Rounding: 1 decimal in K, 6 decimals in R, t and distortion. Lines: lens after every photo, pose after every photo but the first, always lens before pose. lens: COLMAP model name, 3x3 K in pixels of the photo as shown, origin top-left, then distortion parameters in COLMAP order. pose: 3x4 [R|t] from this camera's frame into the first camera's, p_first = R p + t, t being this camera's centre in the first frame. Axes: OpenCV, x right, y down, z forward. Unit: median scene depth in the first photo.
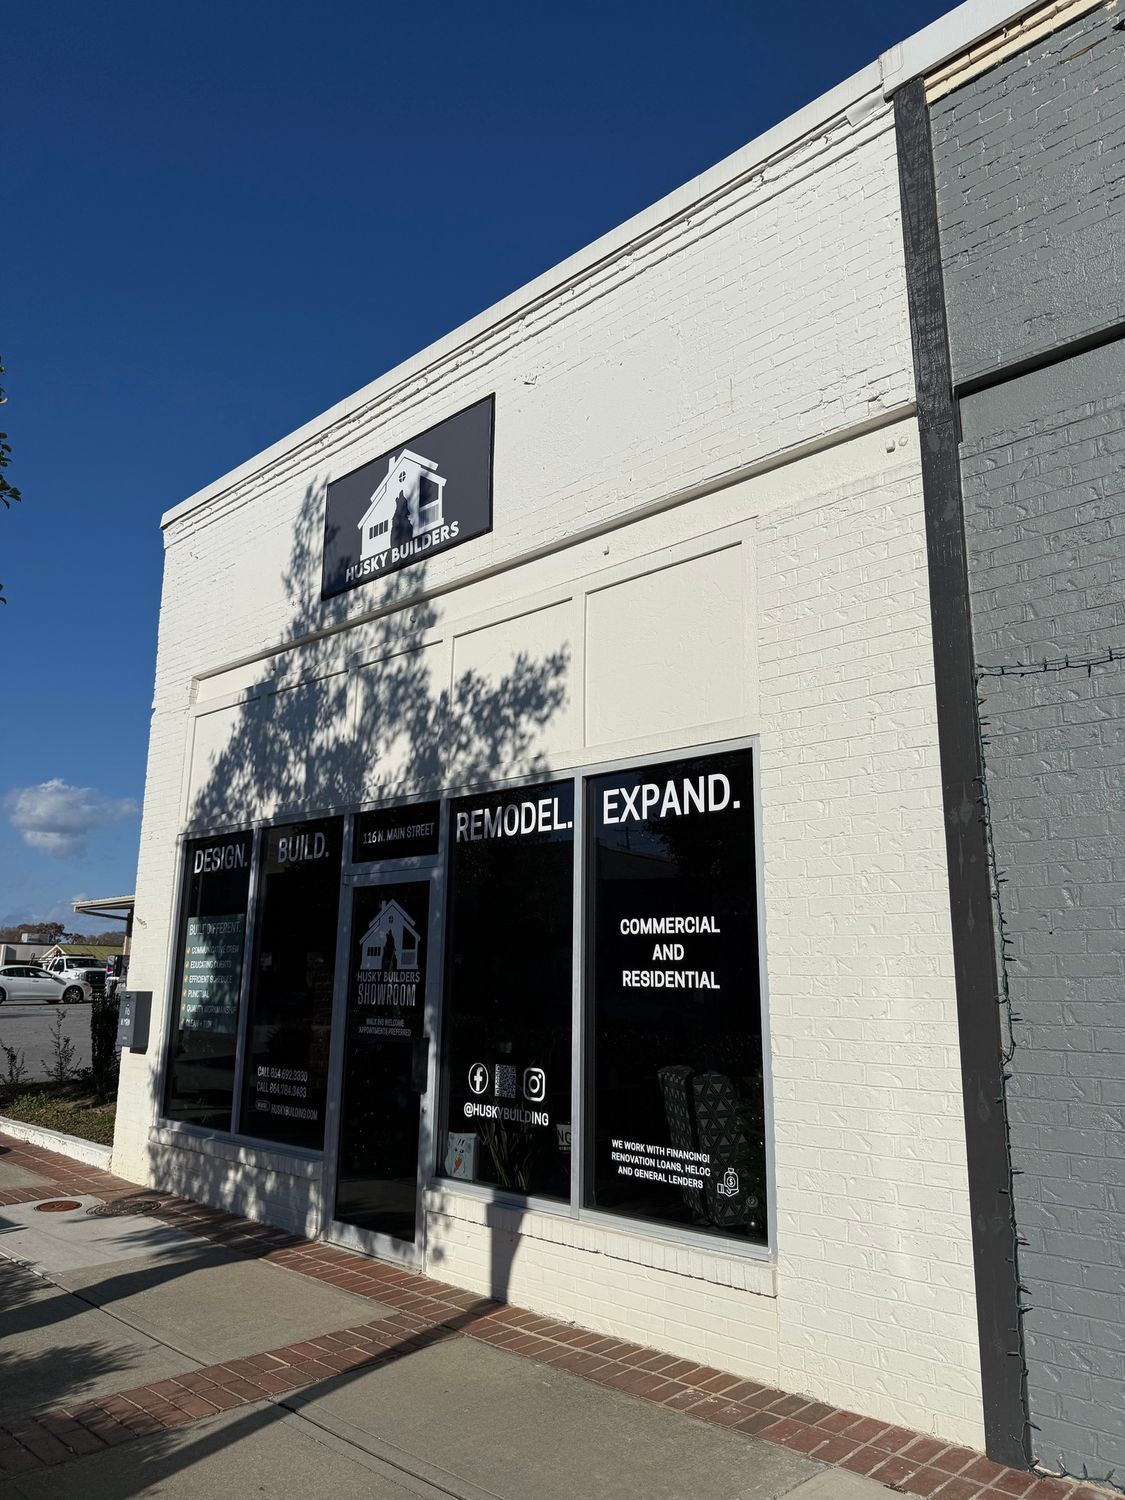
lens RADIAL K [[1044.7, 0, 563.6], [0, 1044.7, 746.8], [0, 0, 1]] dist [0.013232, -0.002079]
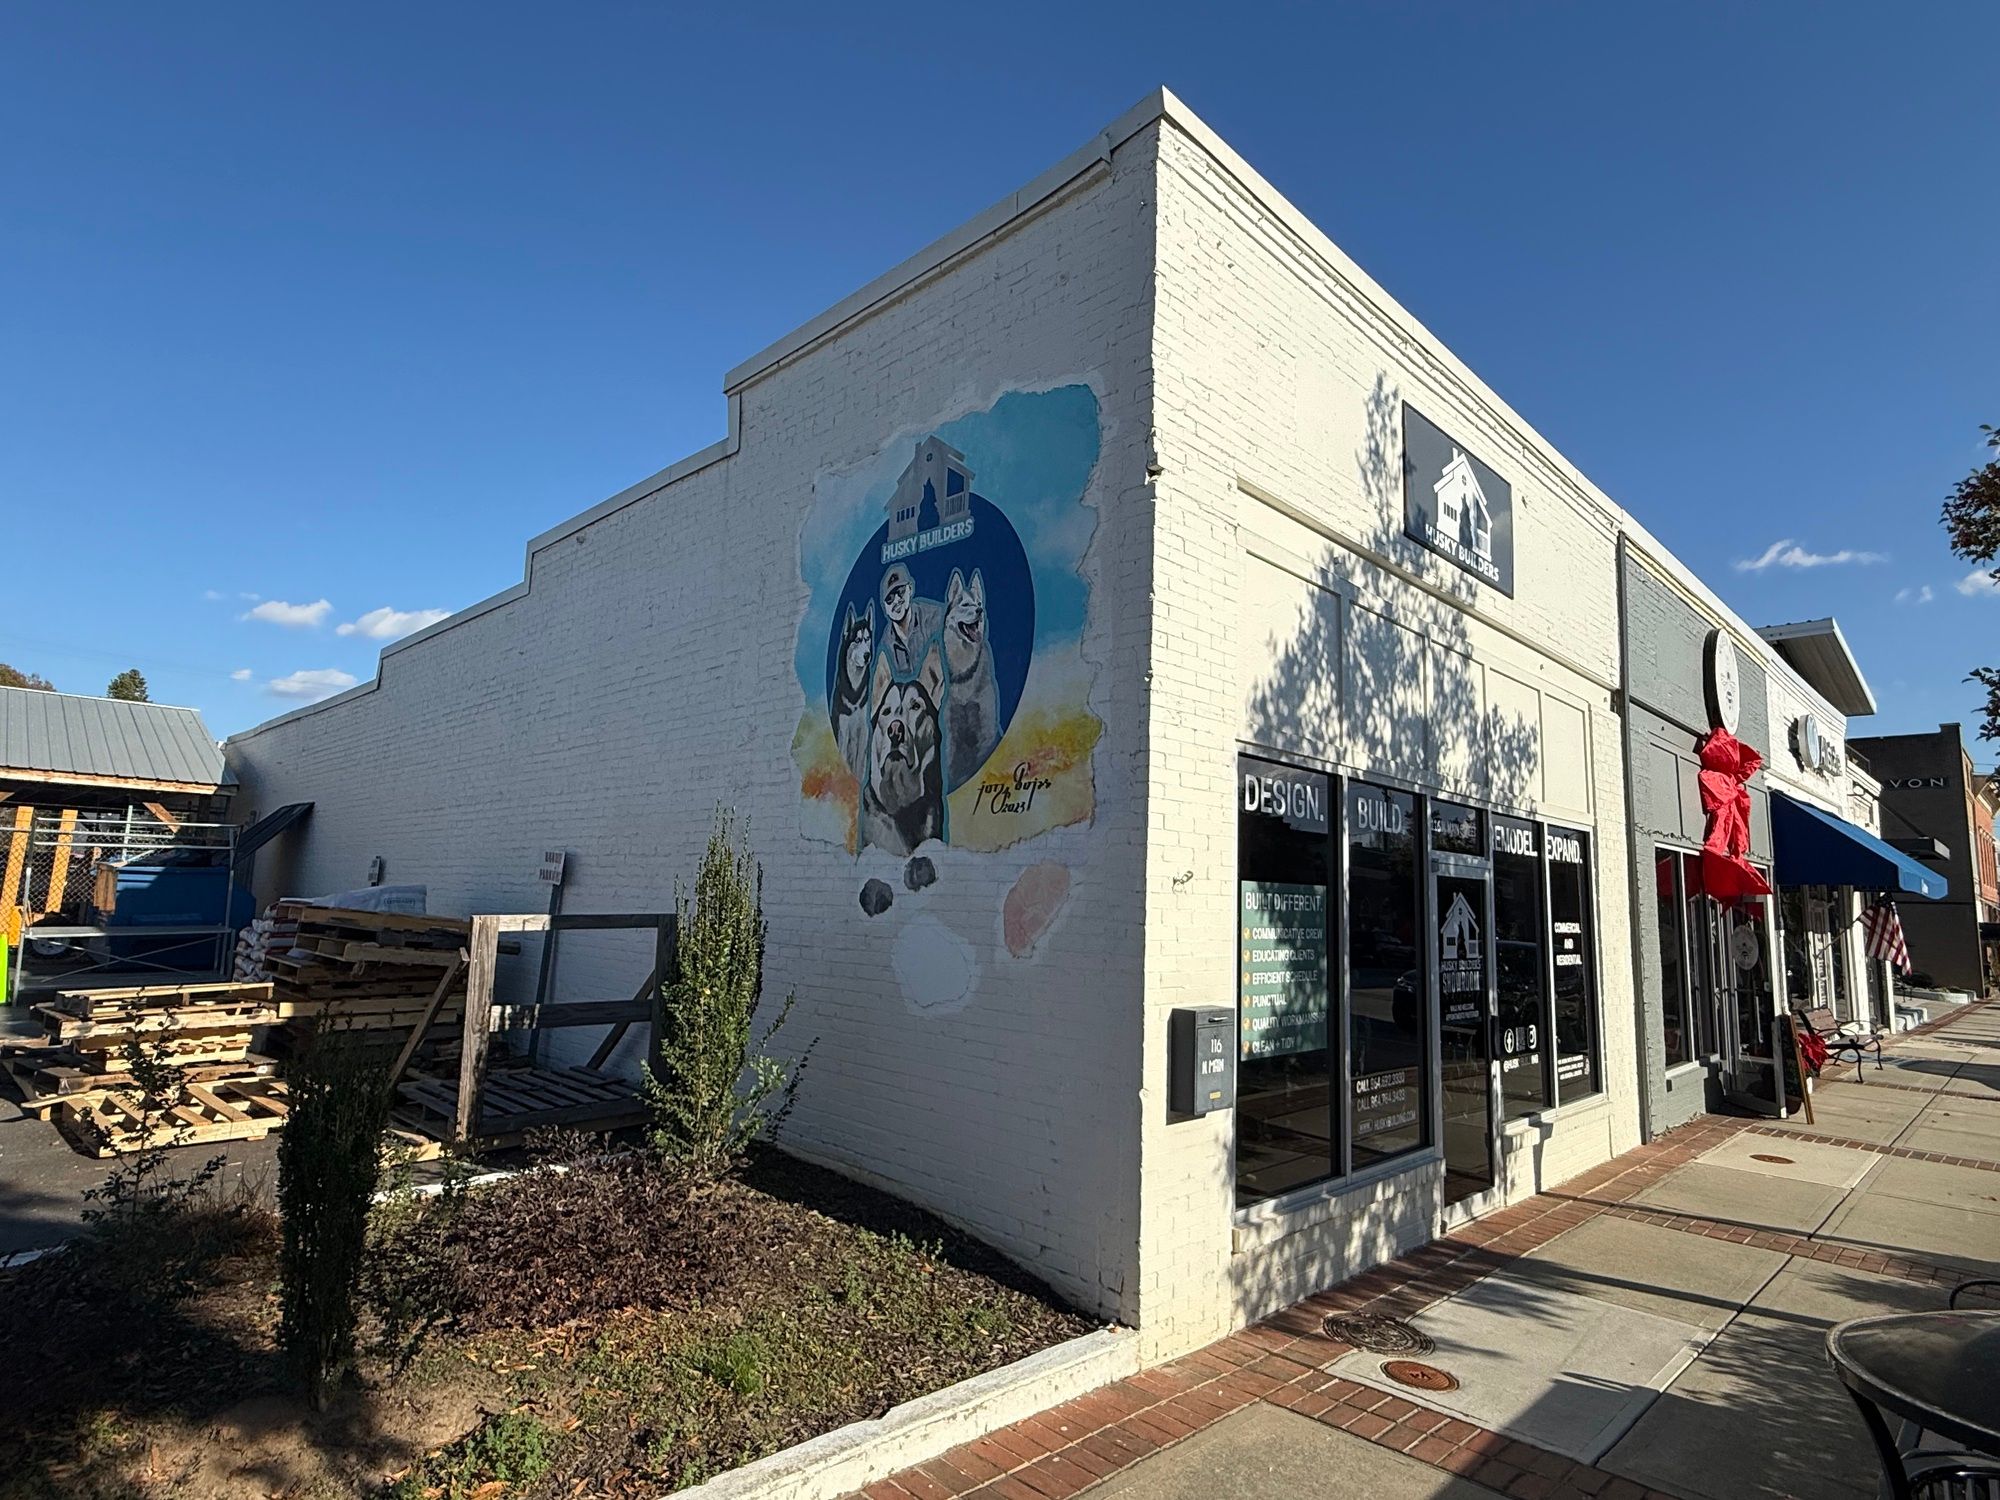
lens RADIAL K [[1063.9, 0, 1000.5], [0, 1063.9, 751.9], [0, 0, 1]] dist [0.023990, -0.000307]
pose [[0.024774, 0.130119, 0.991189, -1.055566], [-0.247235, 0.961491, -0.120041, 0.211956], [-0.968639, -0.242083, 0.055990, 1.186815]]
